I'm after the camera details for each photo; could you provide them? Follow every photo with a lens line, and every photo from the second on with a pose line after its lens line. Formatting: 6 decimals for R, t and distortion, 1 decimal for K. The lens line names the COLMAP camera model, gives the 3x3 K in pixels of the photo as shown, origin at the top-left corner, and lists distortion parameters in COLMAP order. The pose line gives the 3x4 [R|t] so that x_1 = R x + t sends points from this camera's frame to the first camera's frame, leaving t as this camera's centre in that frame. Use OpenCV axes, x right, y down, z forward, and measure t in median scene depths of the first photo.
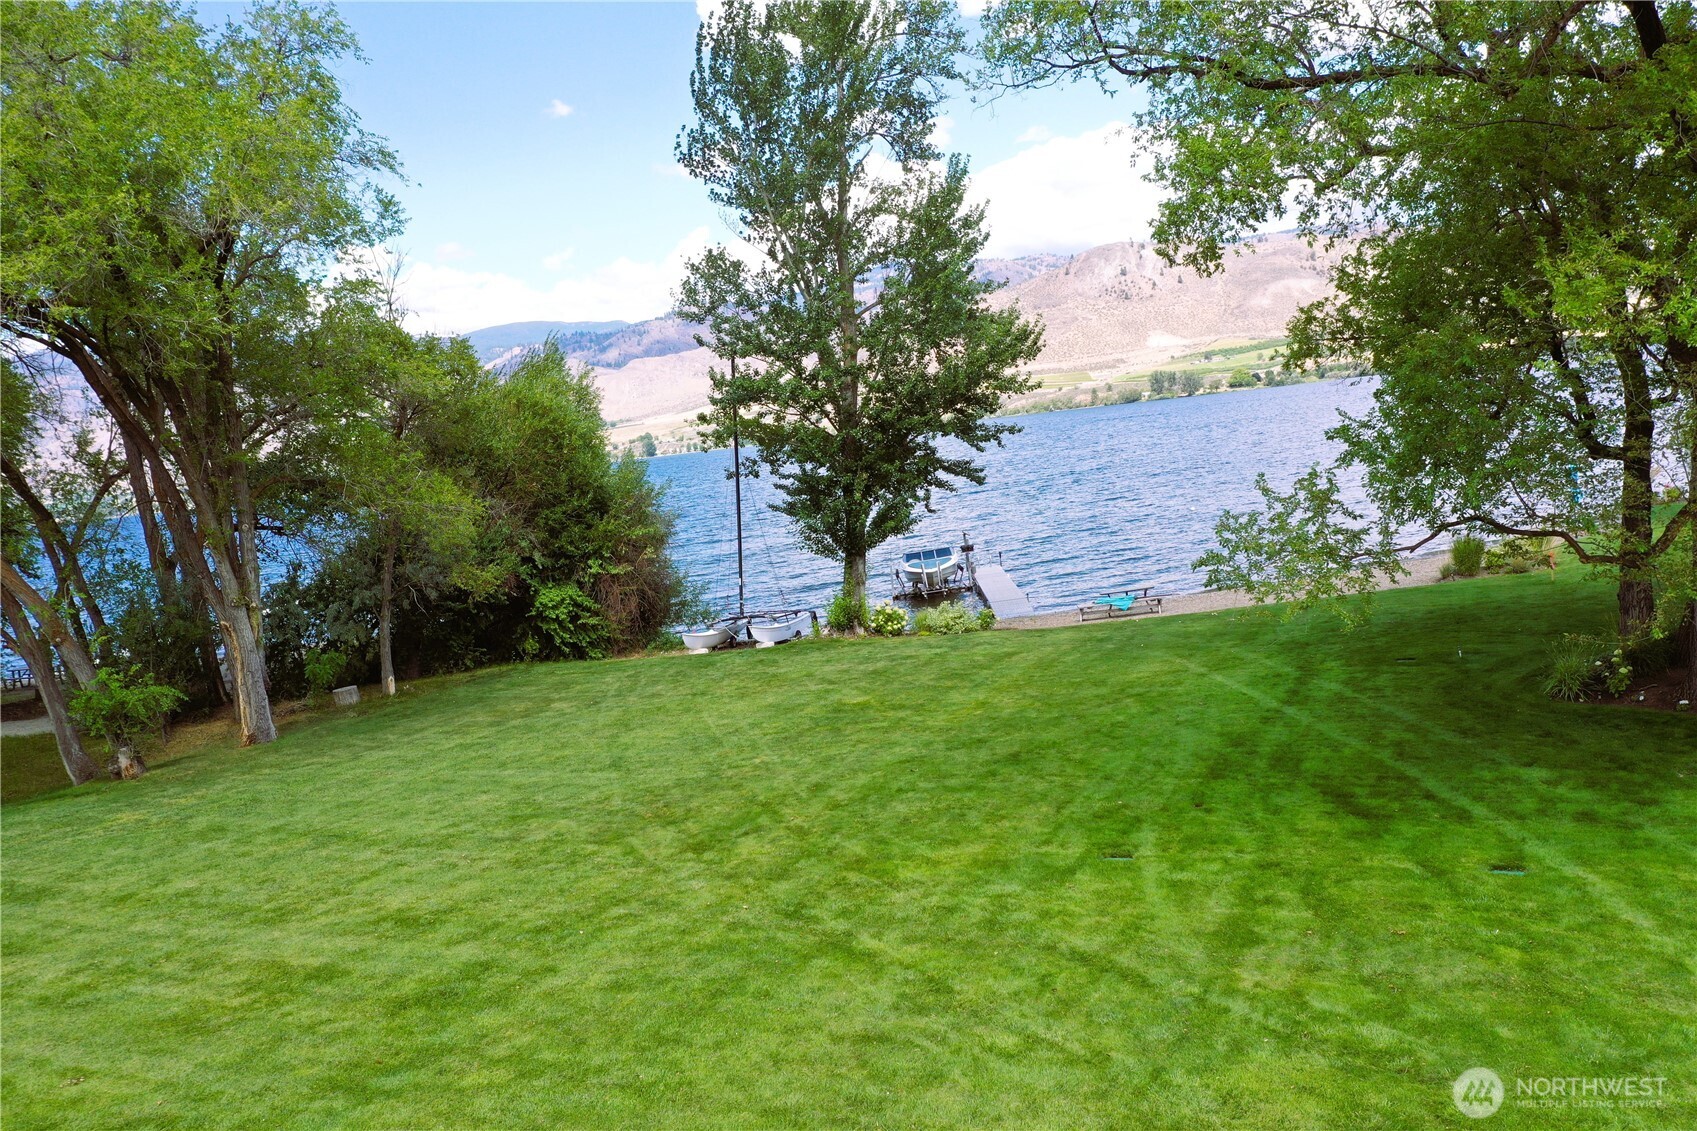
lens RADIAL K [[1348.2, 0, 837.6], [0, 1348.2, 561.6], [0, 0, 1]] dist [0.017824, 0.002100]
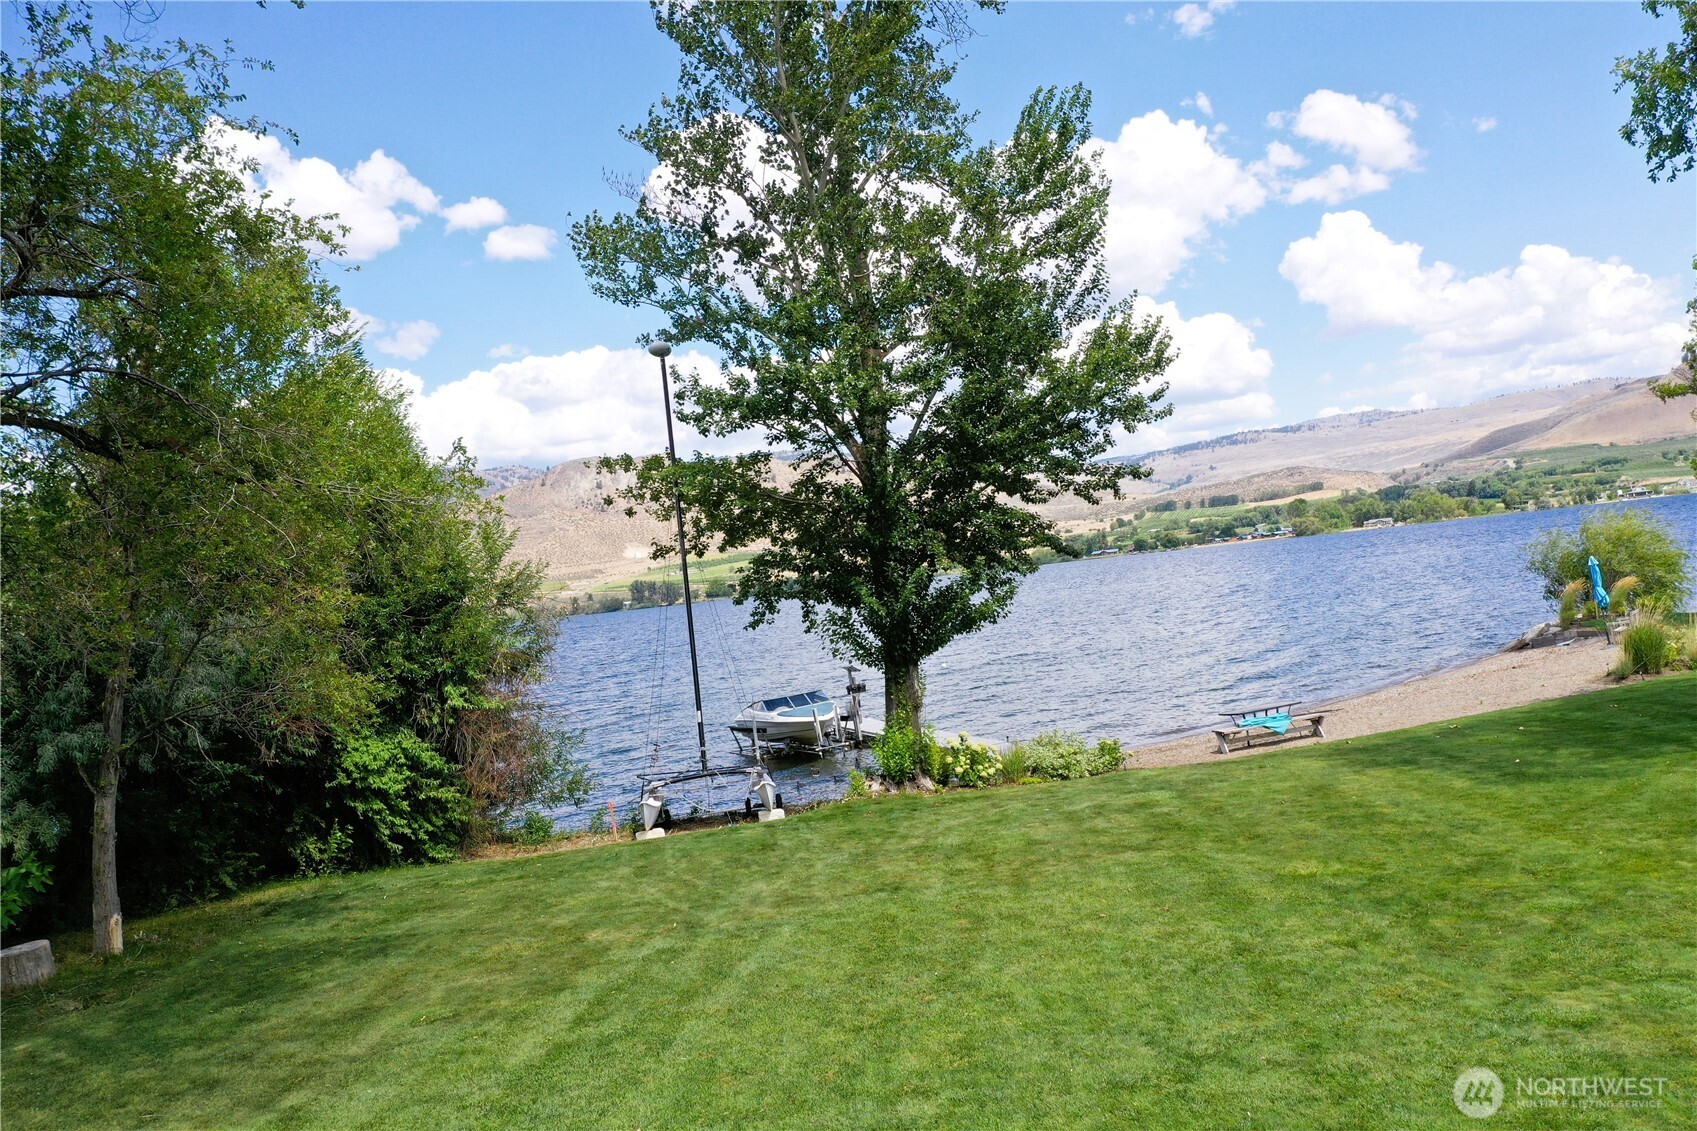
lens RADIAL K [[1348.2, 0, 837.6], [0, 1348.2, 561.6], [0, 0, 1]] dist [0.017824, 0.002100]
pose [[0.926639, 0.017557, 0.375541, -0.316396], [0.041016, 0.988225, -0.147406, 0.049253], [-0.373707, 0.151995, 0.915008, 0.512677]]
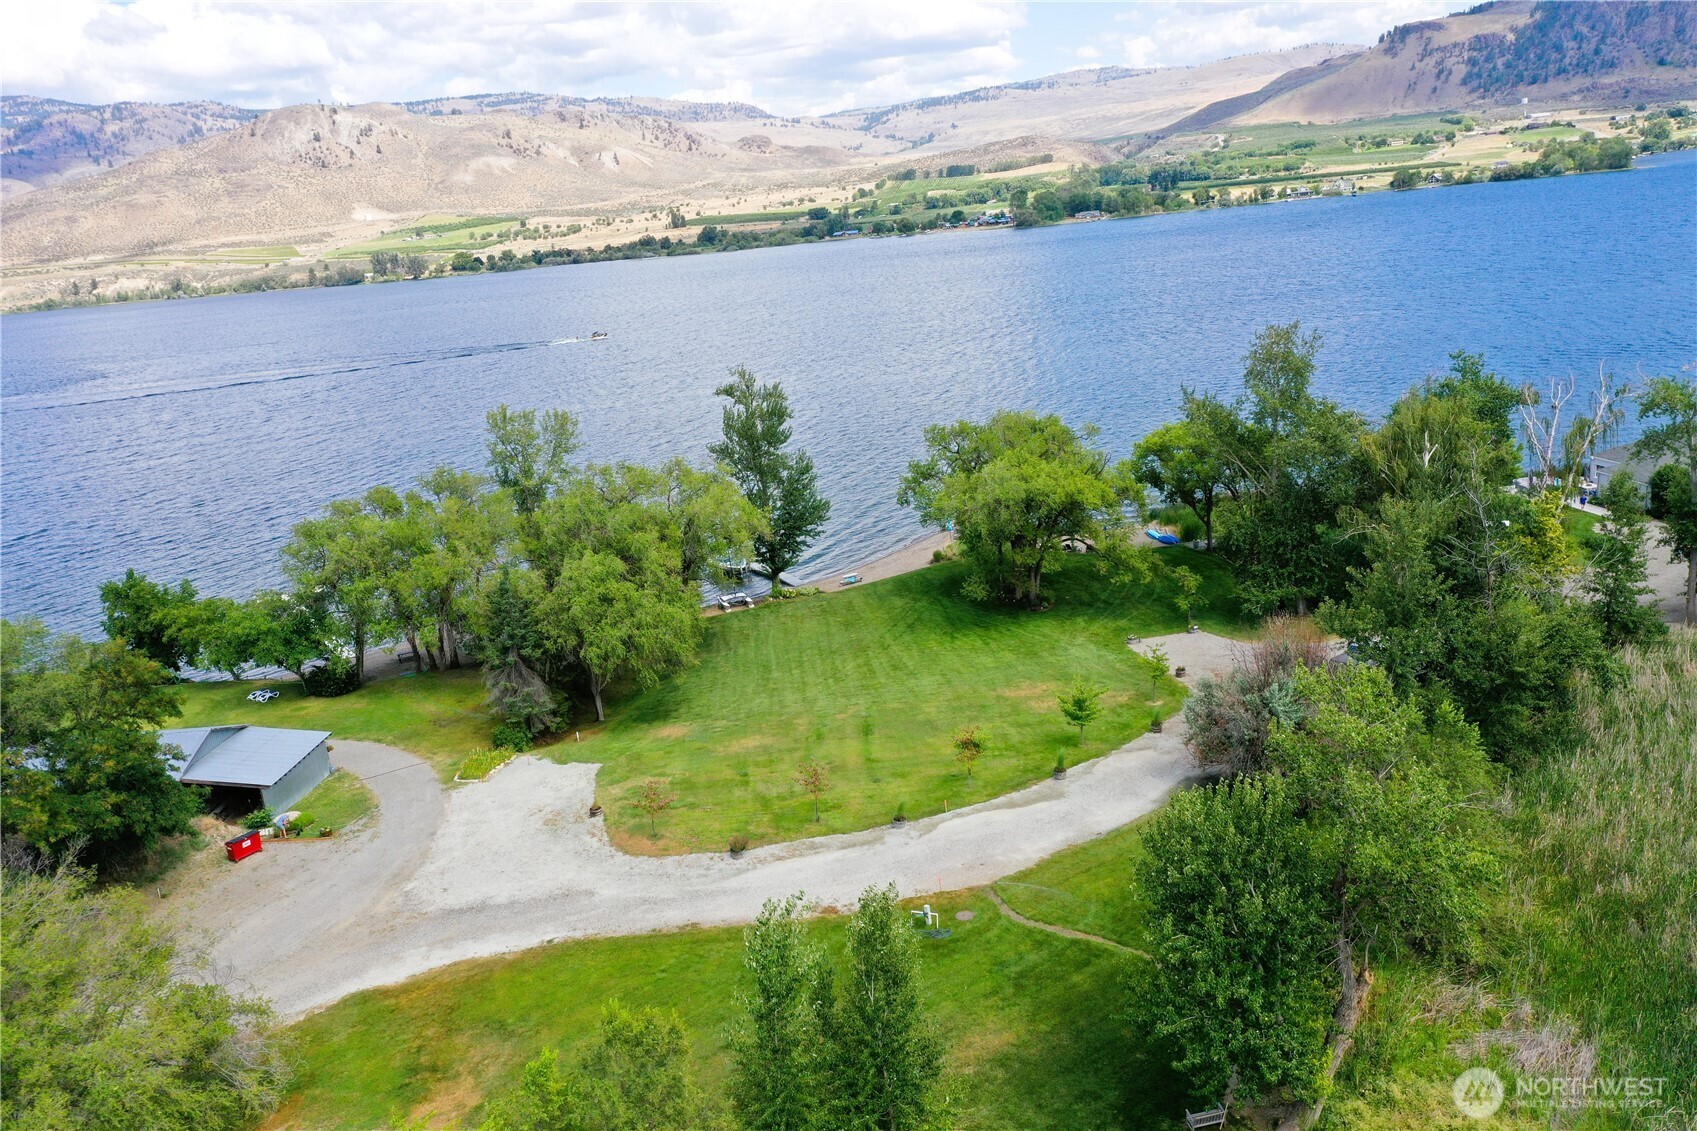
lens RADIAL K [[1348.2, 0, 837.6], [0, 1348.2, 561.6], [0, 0, 1]] dist [0.017824, 0.002100]
pose [[0.839721, -0.106518, 0.532469, -1.885876], [0.054014, 0.992094, 0.113283, -0.468416], [-0.540326, -0.066365, 0.838835, -2.101539]]
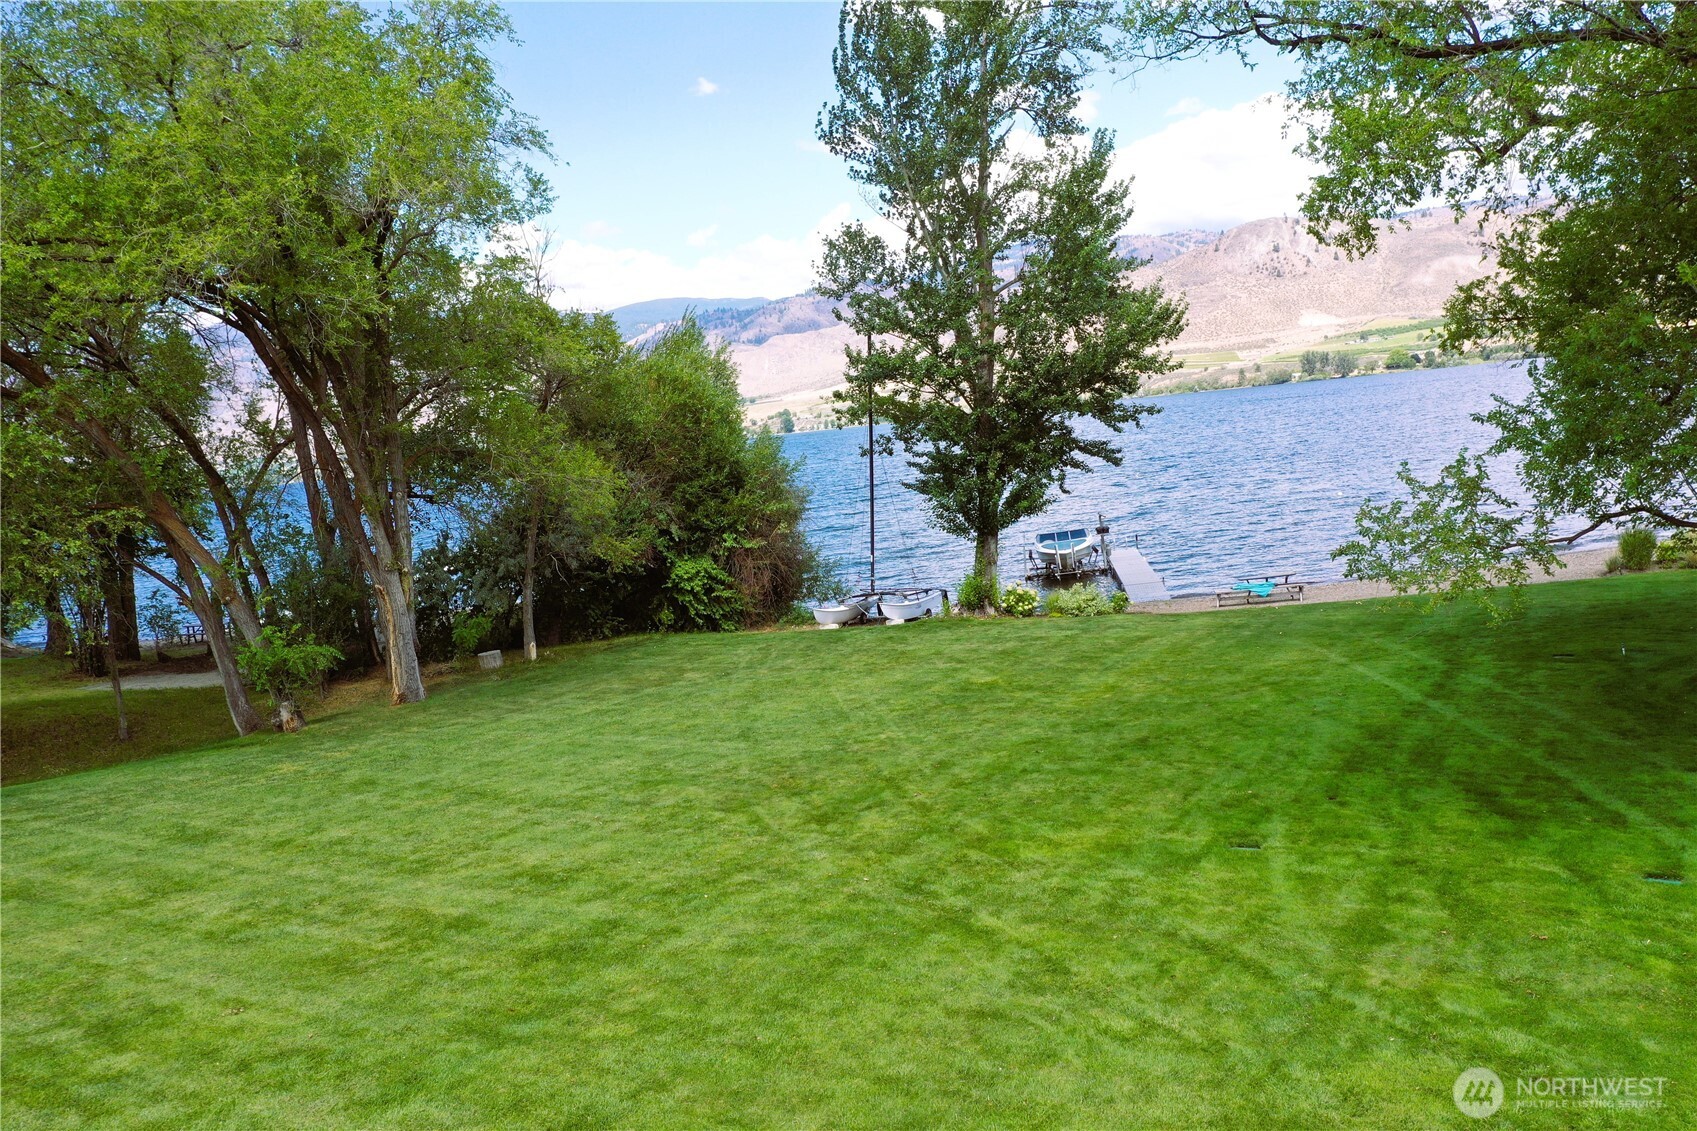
lens RADIAL K [[1348.2, 0, 837.6], [0, 1348.2, 561.6], [0, 0, 1]] dist [0.017824, 0.002100]
pose [[0.994801, 0.023309, -0.099135, 0.002563], [-0.021683, 0.999613, 0.017444, 0.000283], [0.099503, -0.015204, 0.994921, -0.002450]]
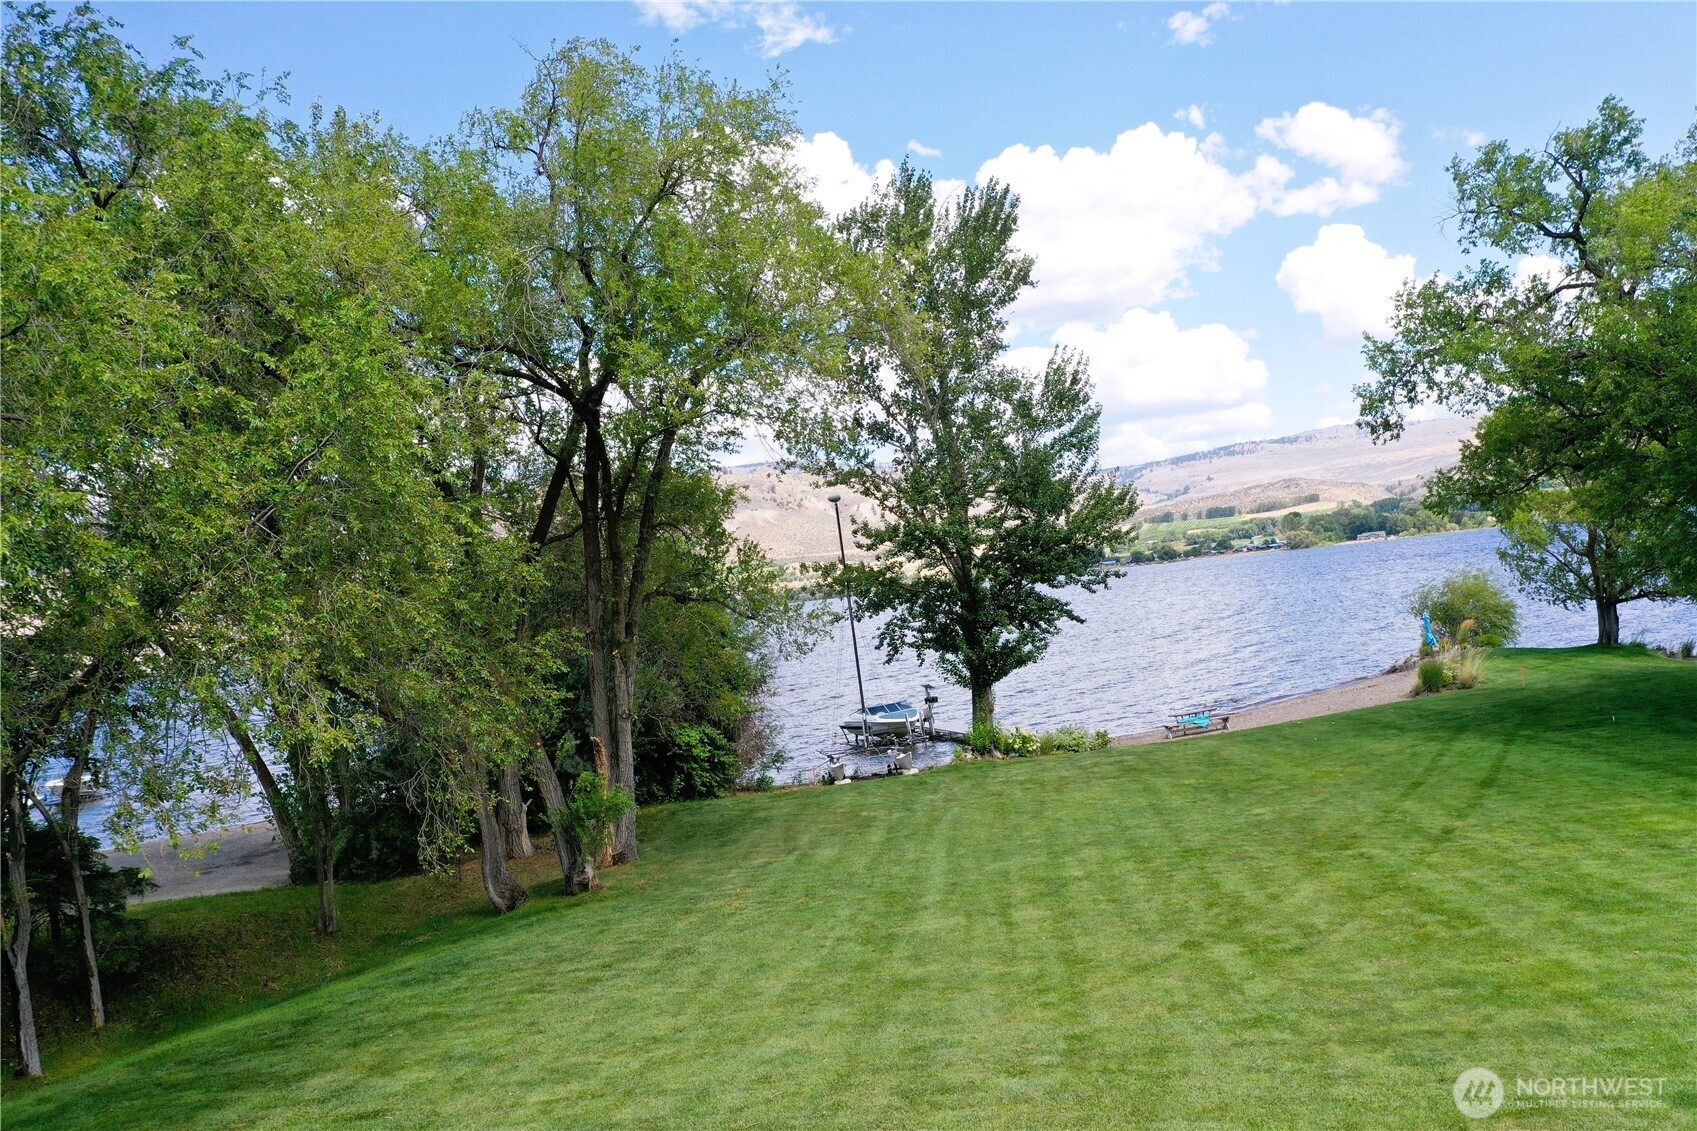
lens RADIAL K [[1348.2, 0, 837.6], [0, 1348.2, 561.6], [0, 0, 1]] dist [0.017824, 0.002100]
pose [[0.926051, 0.021210, 0.376802, -0.636380], [0.040259, 0.987171, -0.154508, 0.074375], [-0.375245, 0.158252, 0.913317, 0.017821]]
